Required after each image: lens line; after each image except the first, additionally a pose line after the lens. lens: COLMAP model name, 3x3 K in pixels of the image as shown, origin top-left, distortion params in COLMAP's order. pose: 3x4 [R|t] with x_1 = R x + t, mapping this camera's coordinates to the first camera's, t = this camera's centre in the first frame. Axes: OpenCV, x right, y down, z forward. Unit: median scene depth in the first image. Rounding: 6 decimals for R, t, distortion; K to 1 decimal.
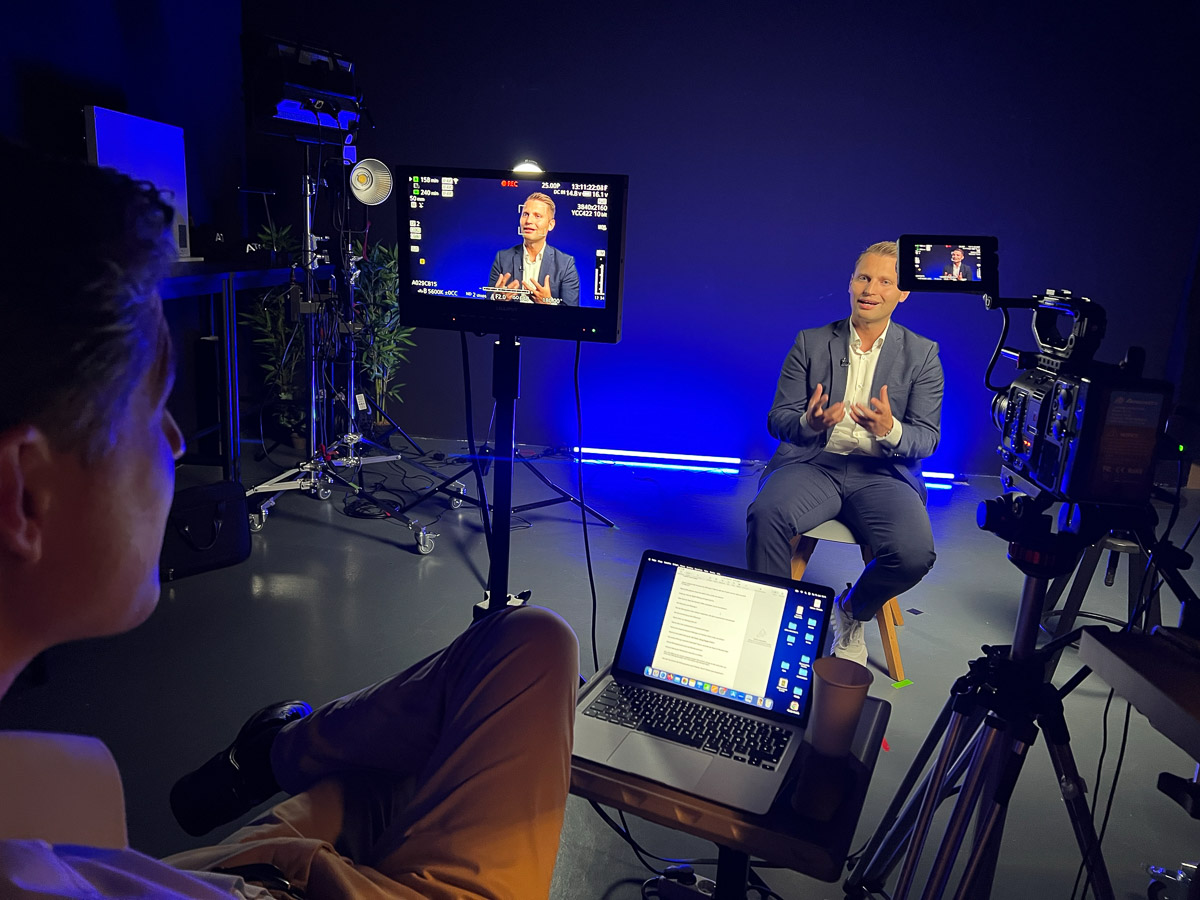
lens RADIAL K [[890.9, 0, 594.0], [0, 890.9, 455.7], [0, 0, 1]] dist [0.076533, -0.126938]
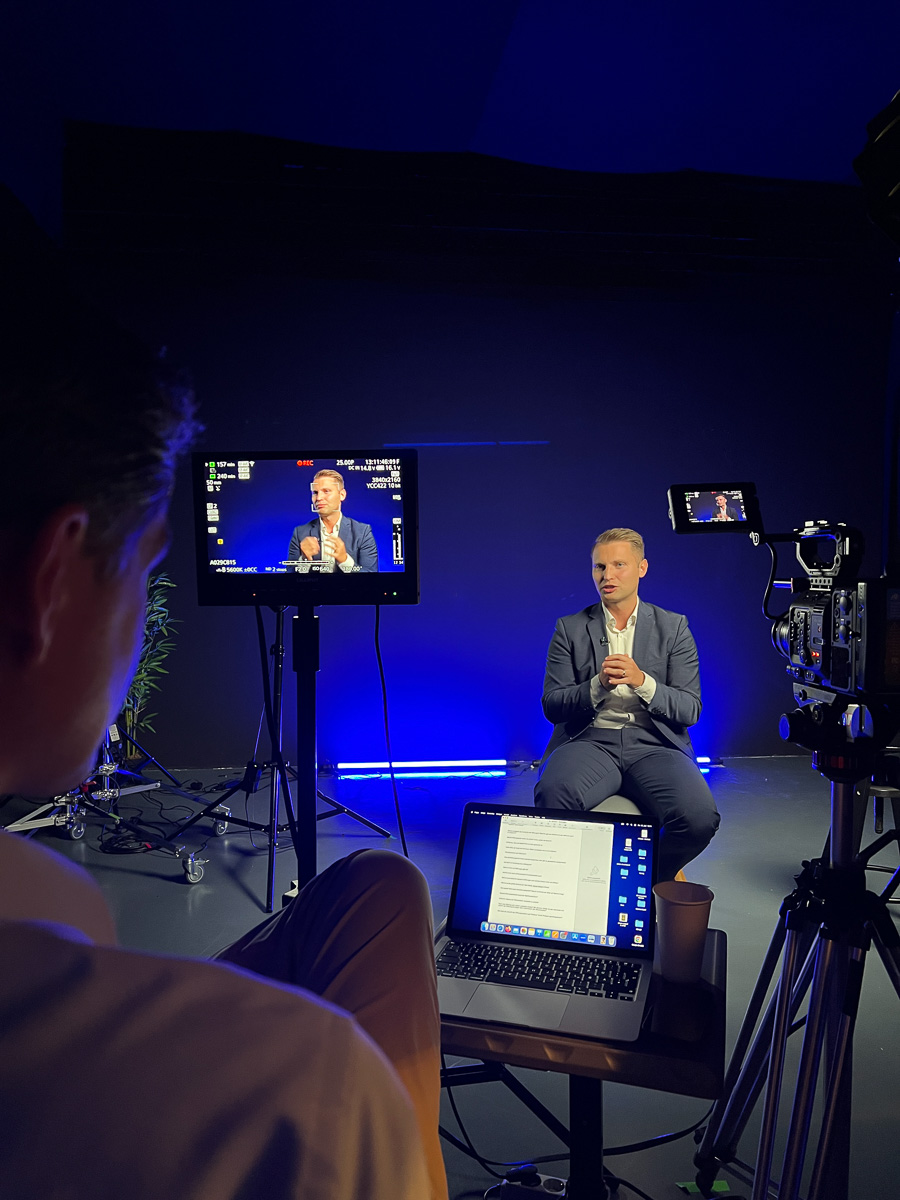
lens RADIAL K [[890.9, 0, 452.8], [0, 890.9, 607.6], [0, 0, 1]] dist [0.076533, -0.126938]
pose [[0.988788, -0.067858, 0.133015, -0.074658], [0.092112, 0.978289, -0.185651, 0.075124], [-0.117529, 0.195821, 0.973571, -0.011436]]
